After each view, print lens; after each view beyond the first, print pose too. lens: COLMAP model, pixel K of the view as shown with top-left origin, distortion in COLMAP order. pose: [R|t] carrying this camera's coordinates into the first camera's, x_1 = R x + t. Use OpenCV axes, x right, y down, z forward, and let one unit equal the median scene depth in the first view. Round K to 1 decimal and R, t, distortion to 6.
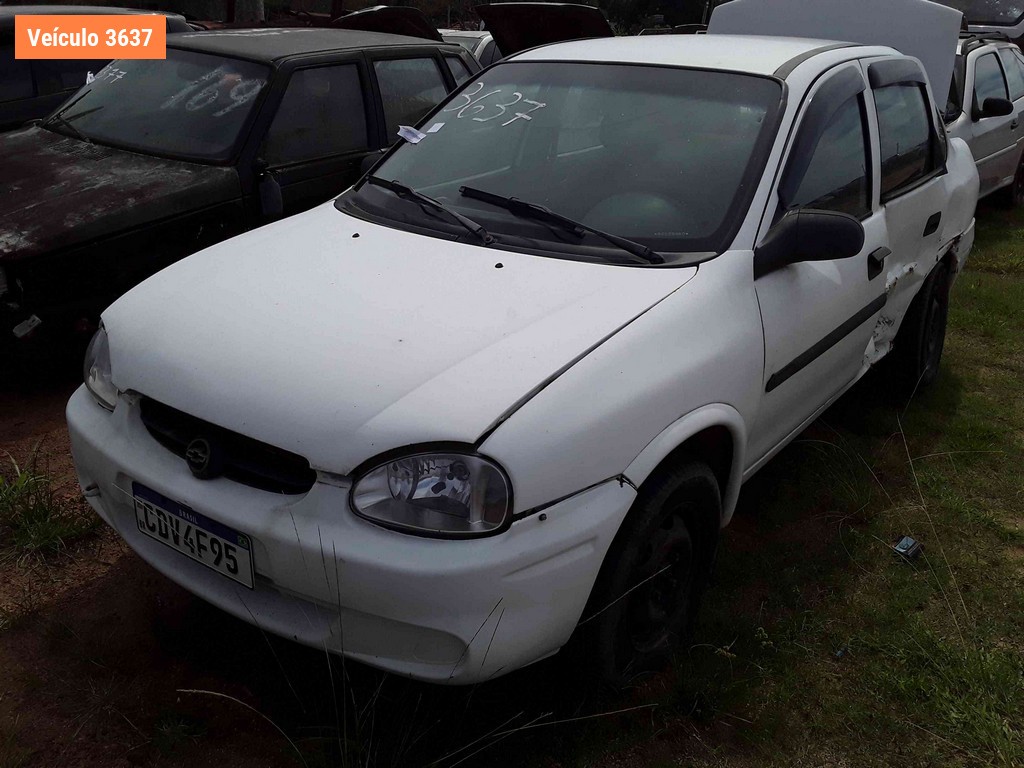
lens RADIAL K [[948.7, 0, 512.0], [0, 948.7, 384.0], [0, 0, 1]] dist [0.092962, -0.193614]
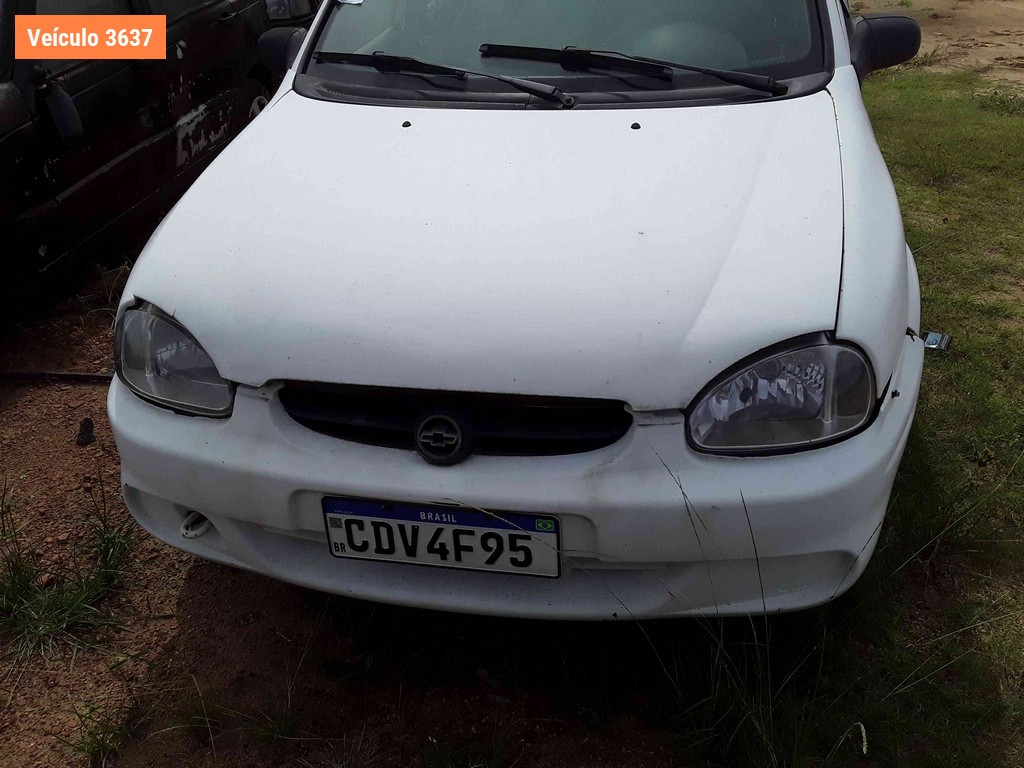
lens RADIAL K [[953.3, 0, 527.8], [0, 953.3, 383.6], [0, 0, 1]] dist [0.107607, -0.223319]
pose [[0.906901, -0.257114, 0.333801, -0.511629], [0.212008, 0.963095, 0.165834, -0.078266], [-0.364120, -0.079627, 0.927942, 0.275053]]
